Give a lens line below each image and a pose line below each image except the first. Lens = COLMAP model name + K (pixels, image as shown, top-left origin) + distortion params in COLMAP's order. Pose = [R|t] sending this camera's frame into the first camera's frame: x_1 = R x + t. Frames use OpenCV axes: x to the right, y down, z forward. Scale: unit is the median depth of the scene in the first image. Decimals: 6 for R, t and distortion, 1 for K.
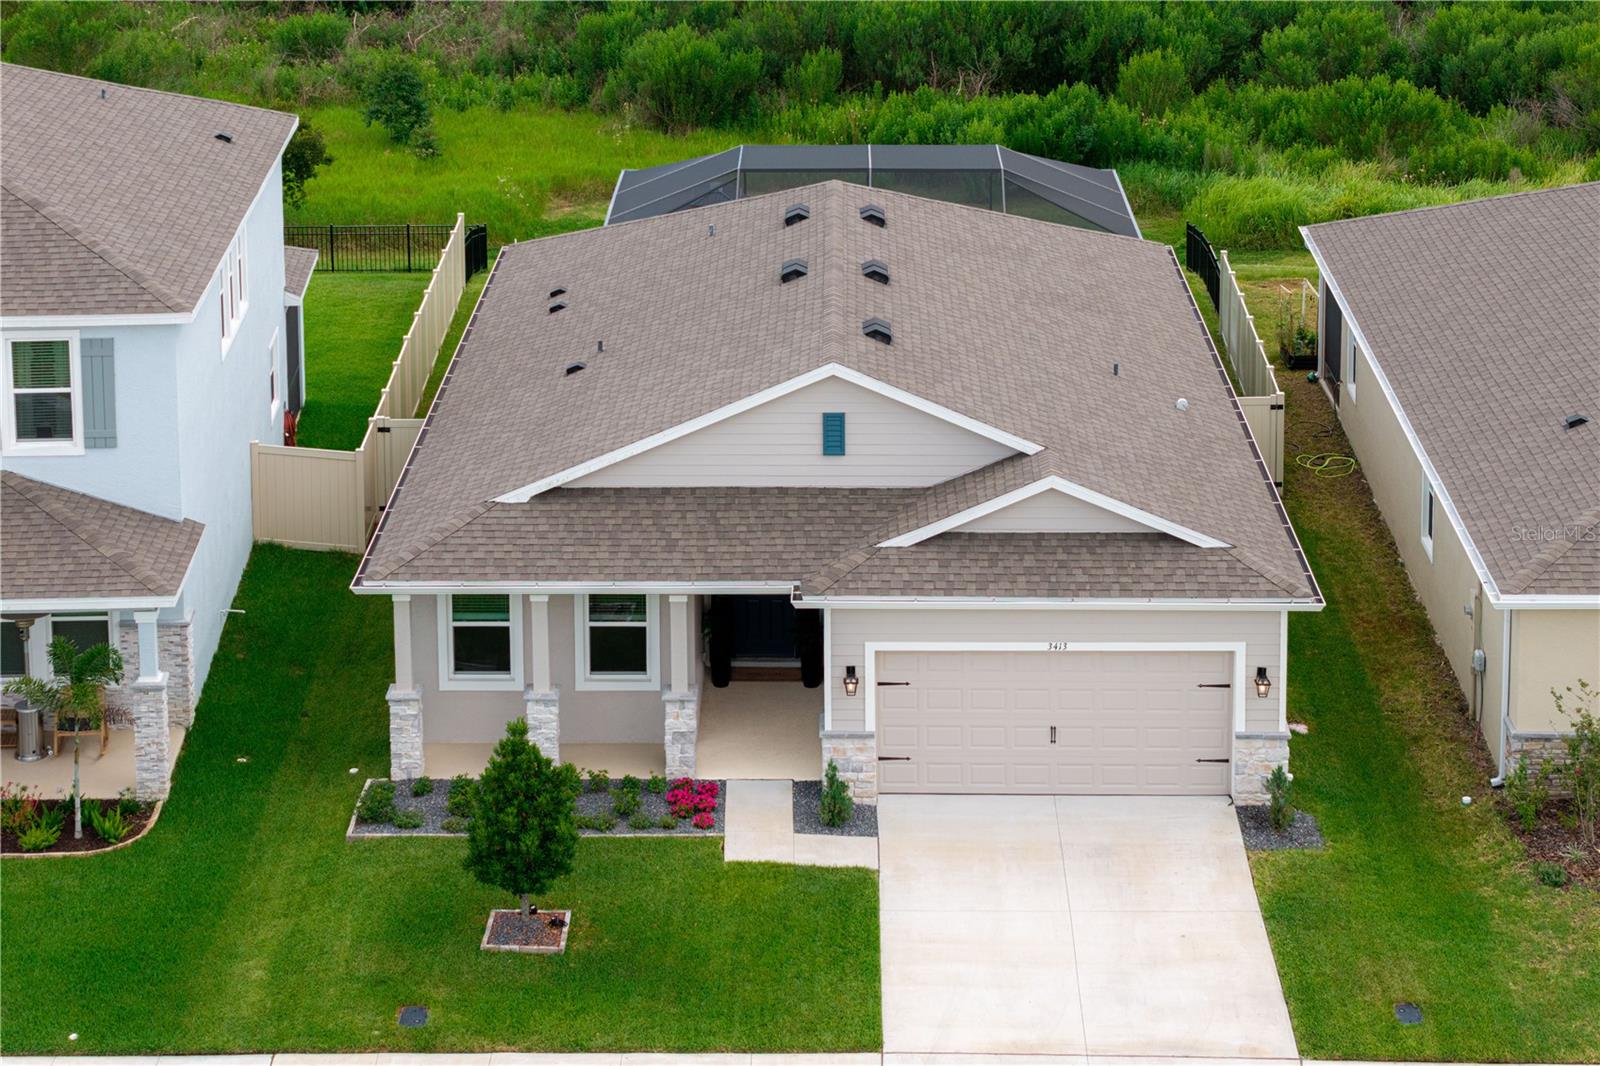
lens RADIAL K [[3195.6, 0, 798.9], [0, 3195.6, 532.4], [0, 0, 1]] dist [0.006898, 0.000000]
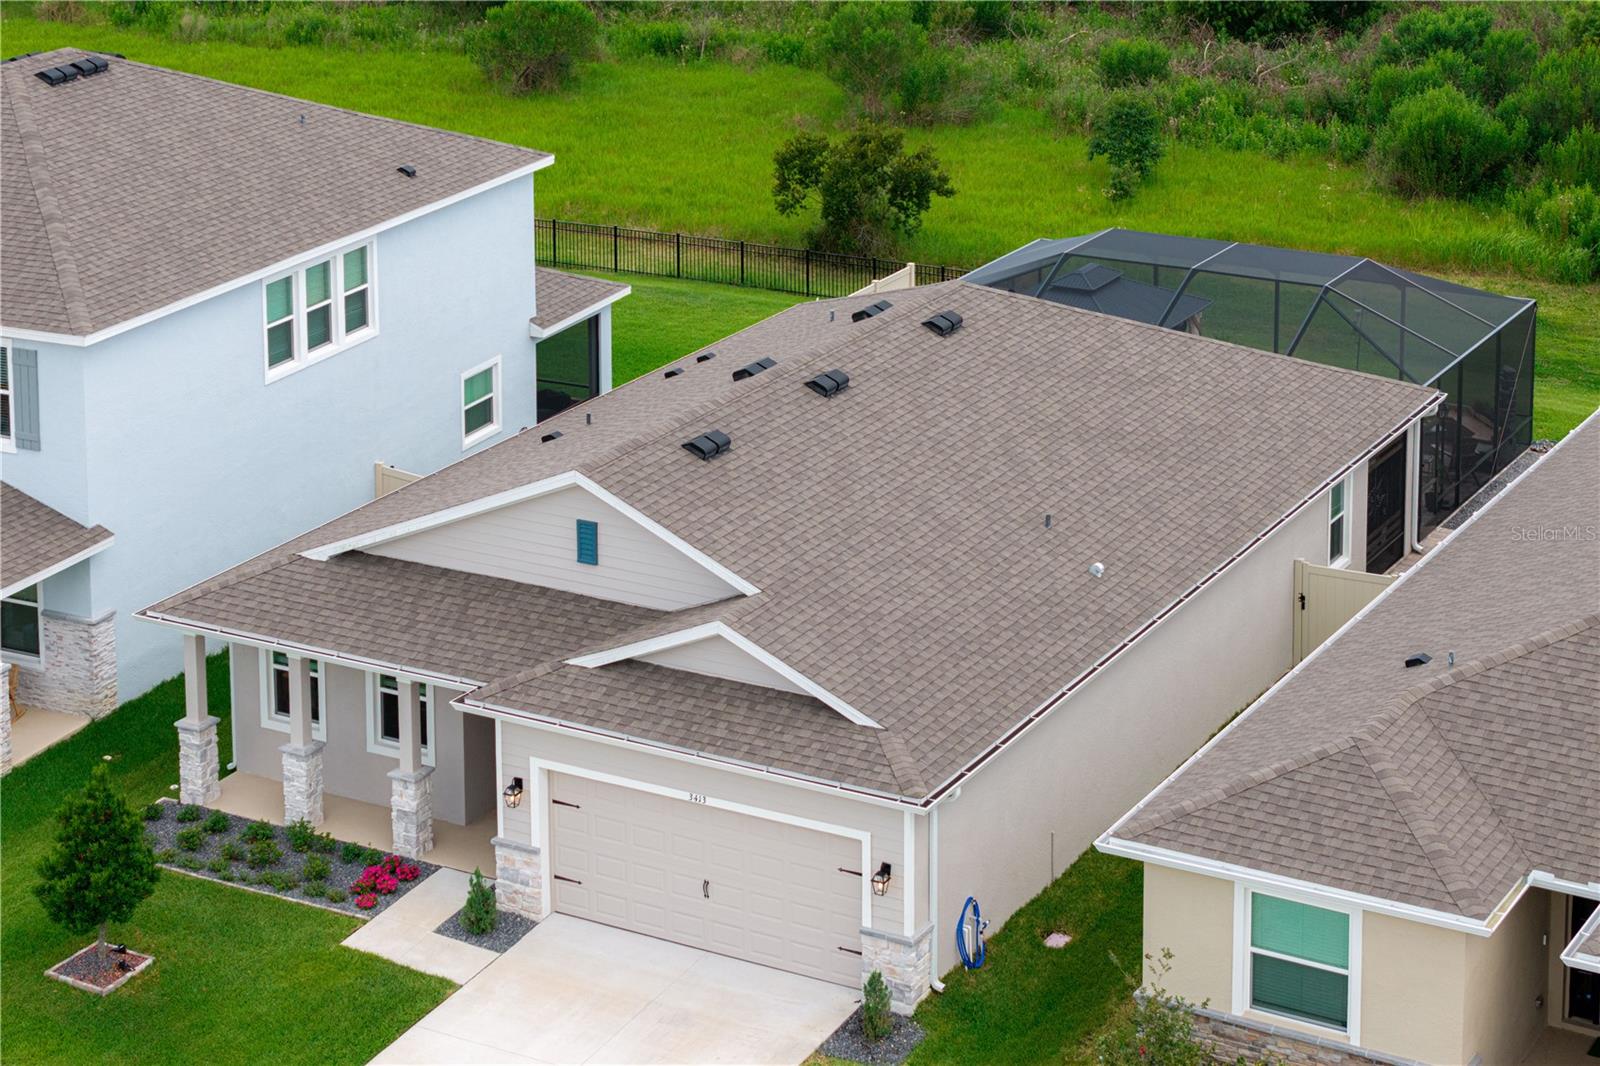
lens RADIAL K [[3195.6, 0, 799.4], [0, 3195.6, 533.6], [0, 0, 1]] dist [0.006898, 0.000000]
pose [[0.876176, 0.154183, -0.456665, 0.517904], [-0.150491, 0.987600, 0.044704, -0.087396], [0.457895, 0.029555, 0.888515, 0.160988]]
